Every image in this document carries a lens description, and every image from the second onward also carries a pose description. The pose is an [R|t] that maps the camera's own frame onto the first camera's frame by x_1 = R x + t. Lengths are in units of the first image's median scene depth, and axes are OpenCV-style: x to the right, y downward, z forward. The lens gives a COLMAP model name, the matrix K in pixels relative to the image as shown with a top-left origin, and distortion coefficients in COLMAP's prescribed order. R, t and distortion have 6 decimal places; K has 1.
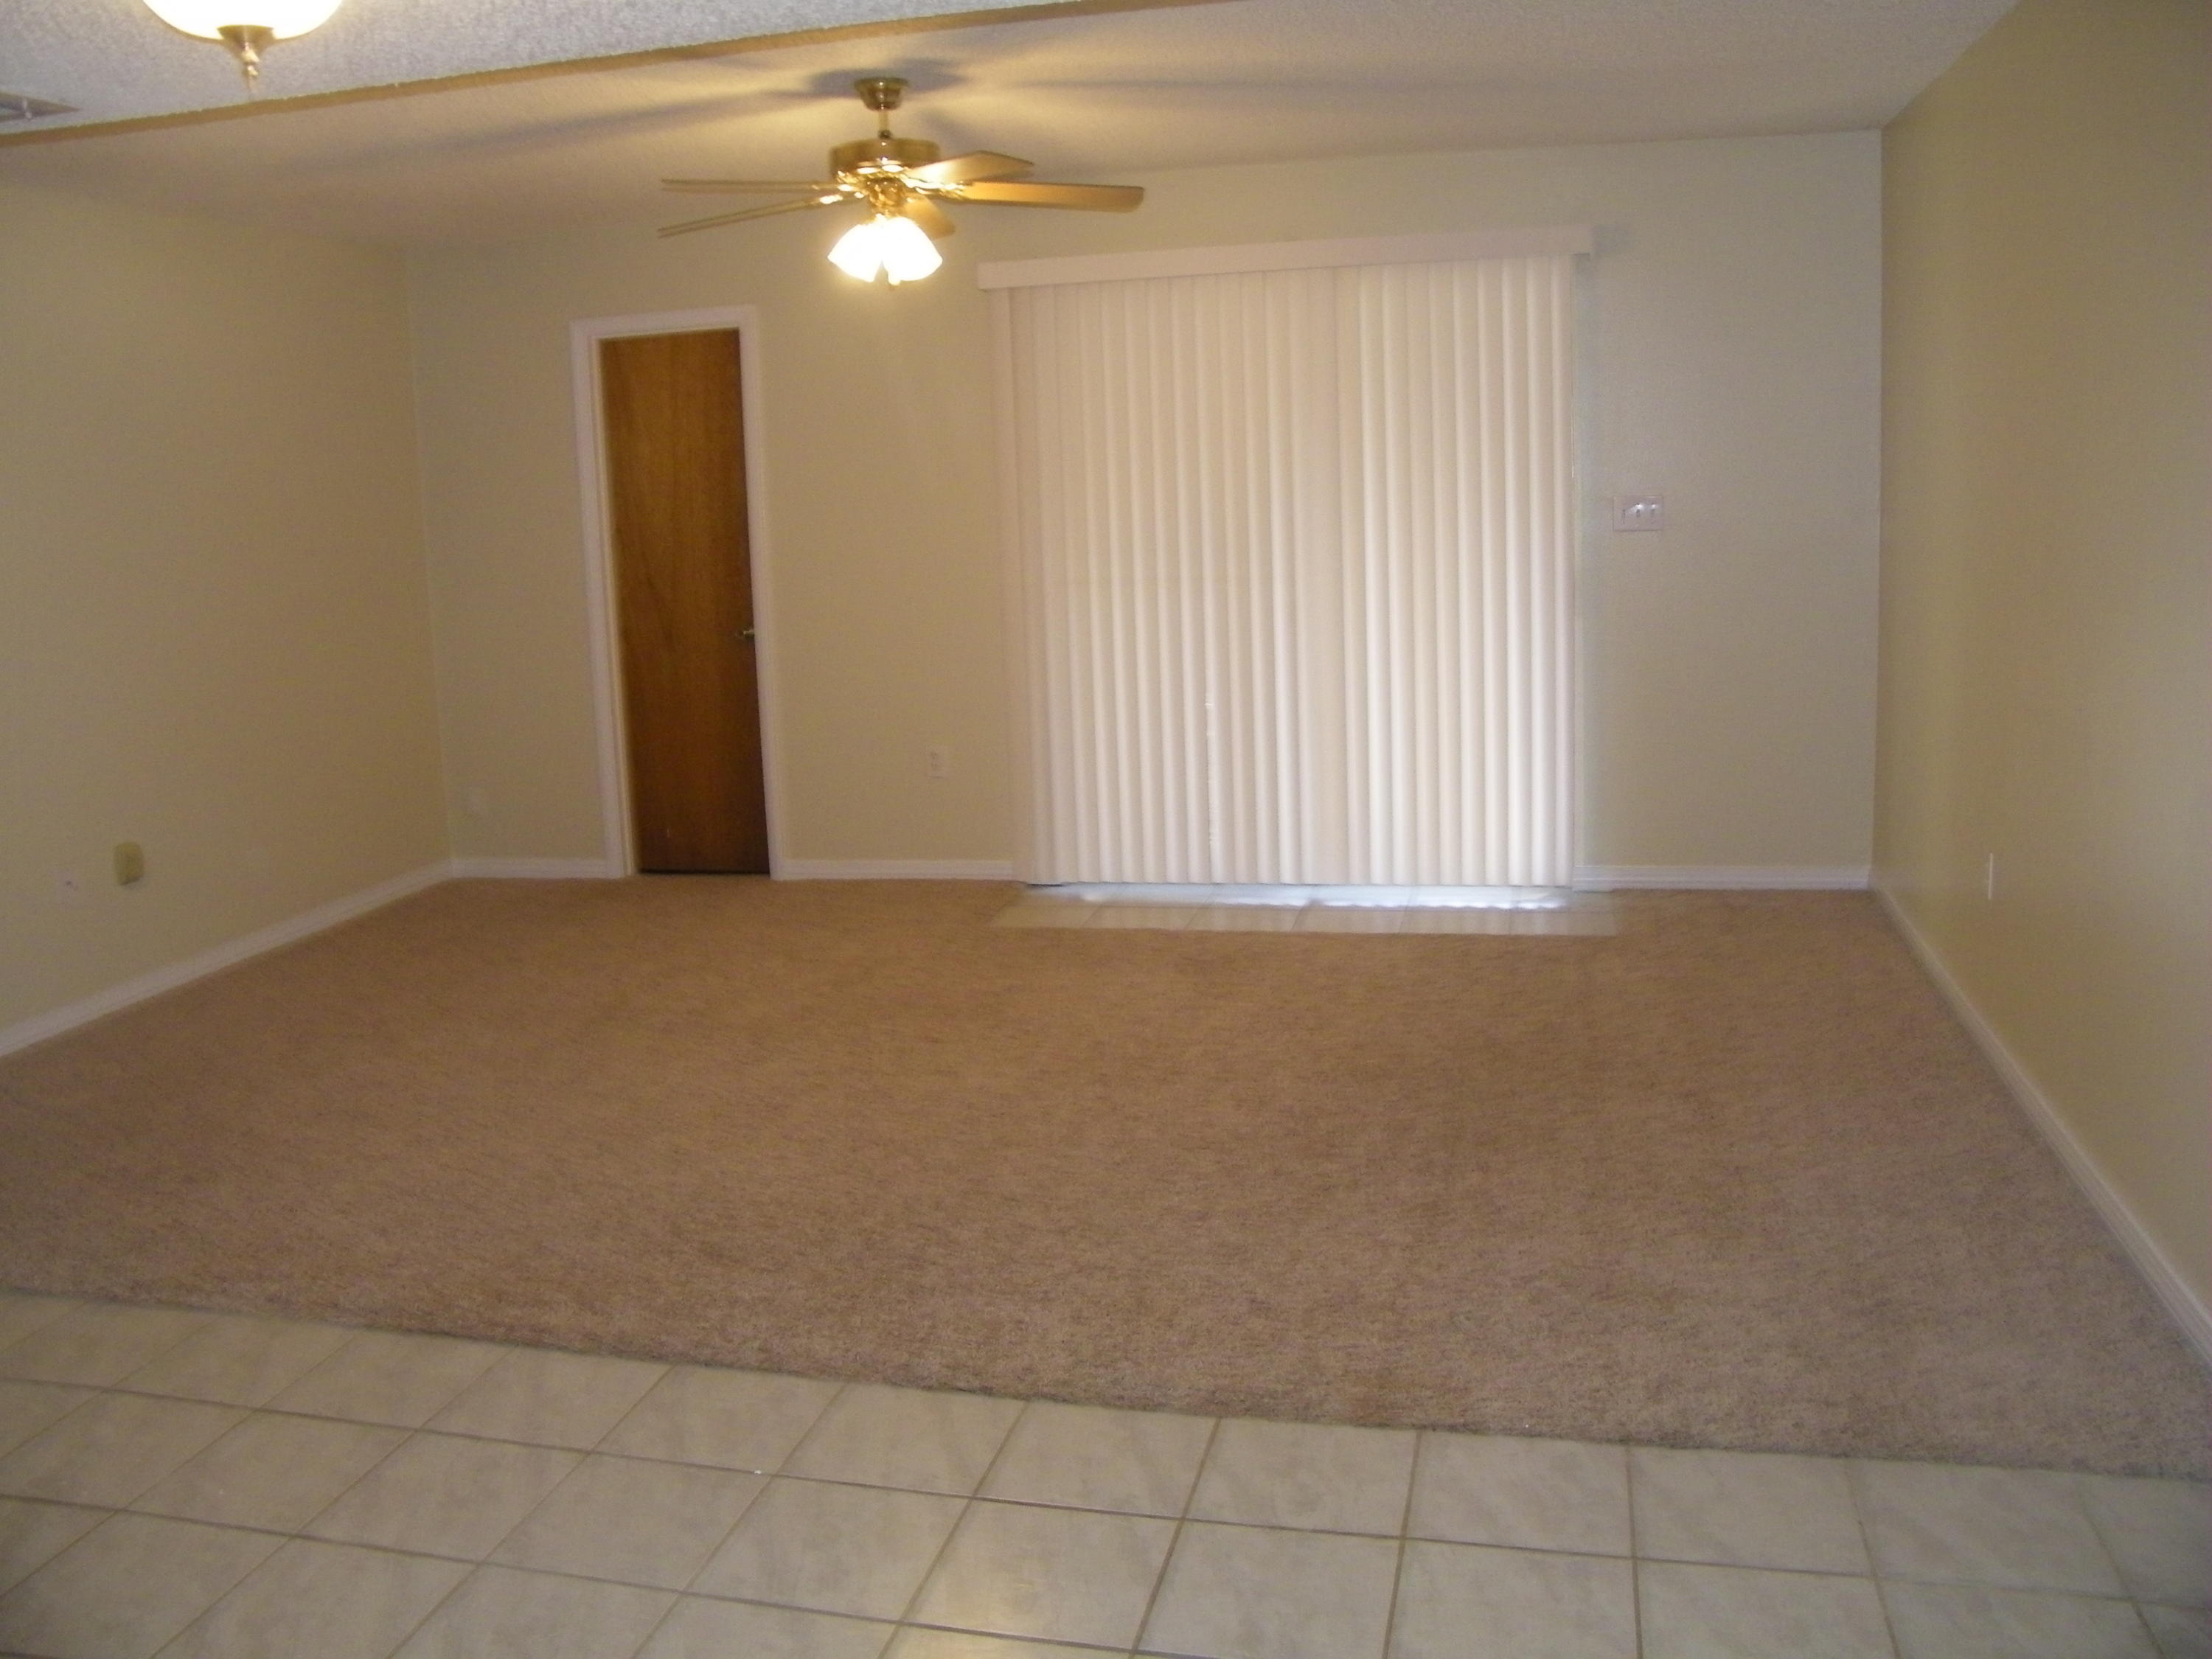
lens RADIAL K [[1825.2, 0, 1097.6], [0, 1825.2, 815.6], [0, 0, 1]] dist [-0.119099, 0.033455]
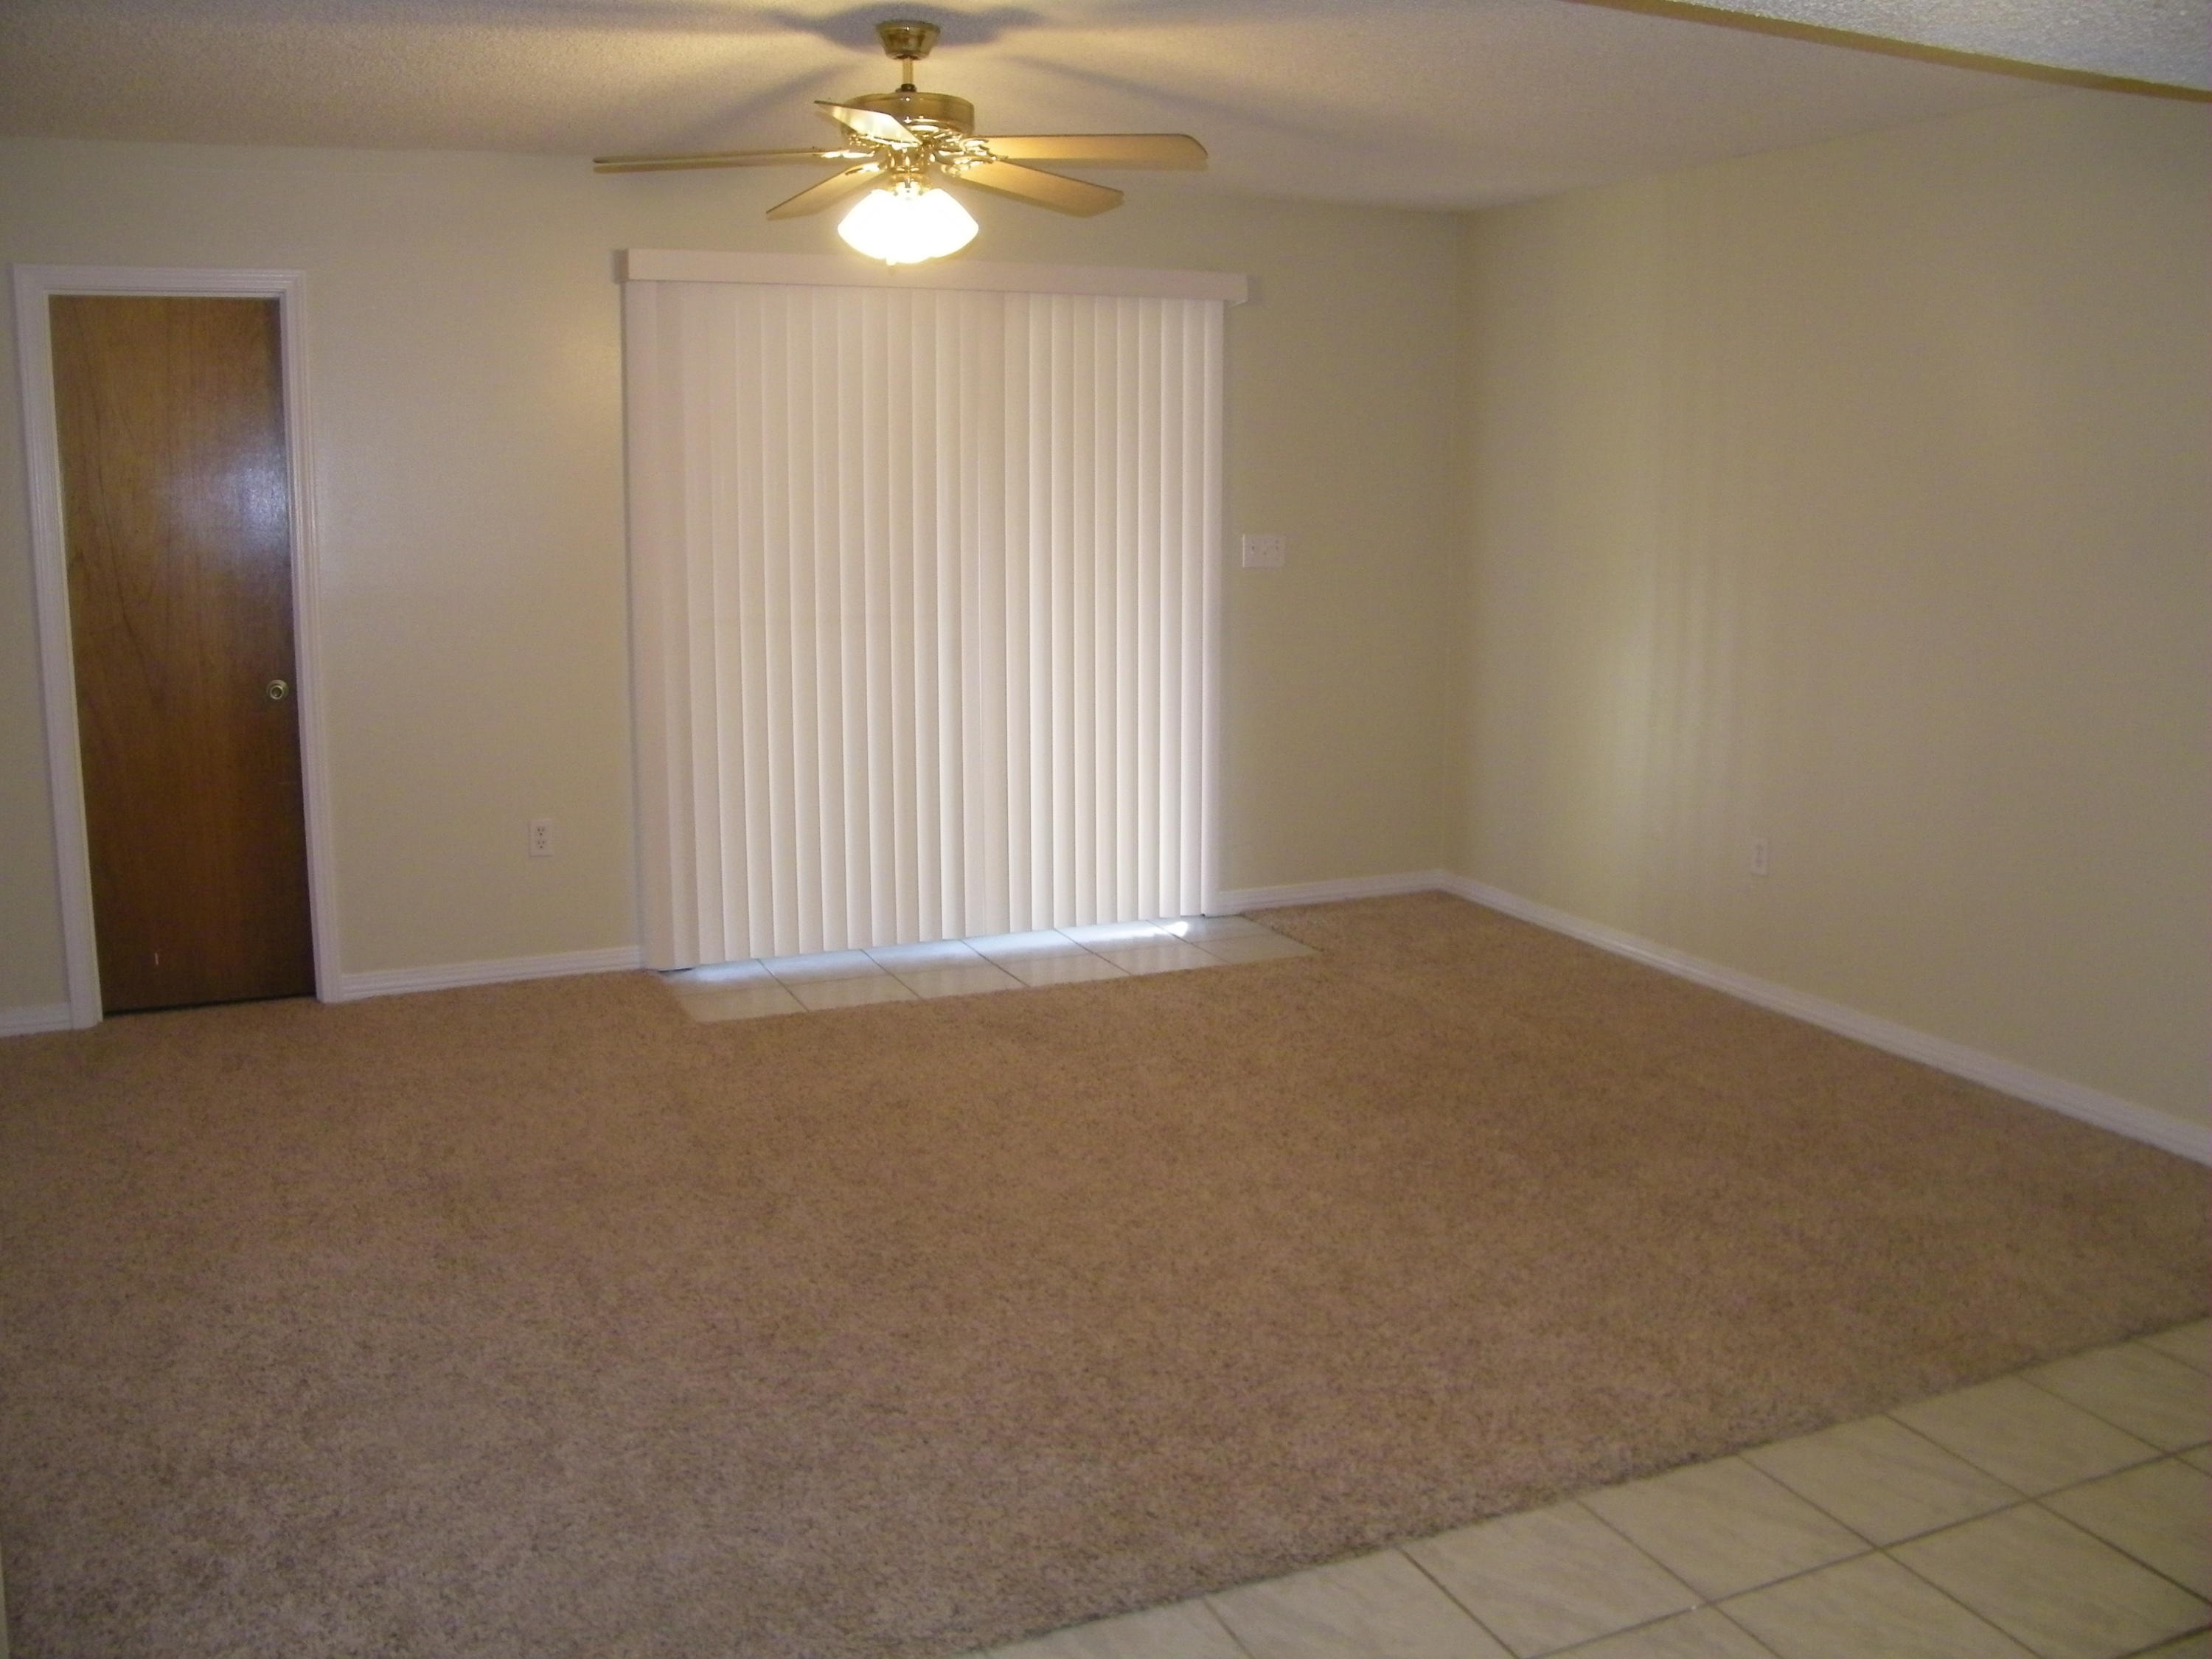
lens RADIAL K [[1825.2, 0, 1101.0], [0, 1825.2, 830.9], [0, 0, 1]] dist [-0.119099, 0.033455]
pose [[0.802720, -0.069120, 0.592337, -0.399932], [0.078826, 0.996843, 0.009499, -0.021695], [-0.591124, 0.039067, 0.805634, 0.196264]]
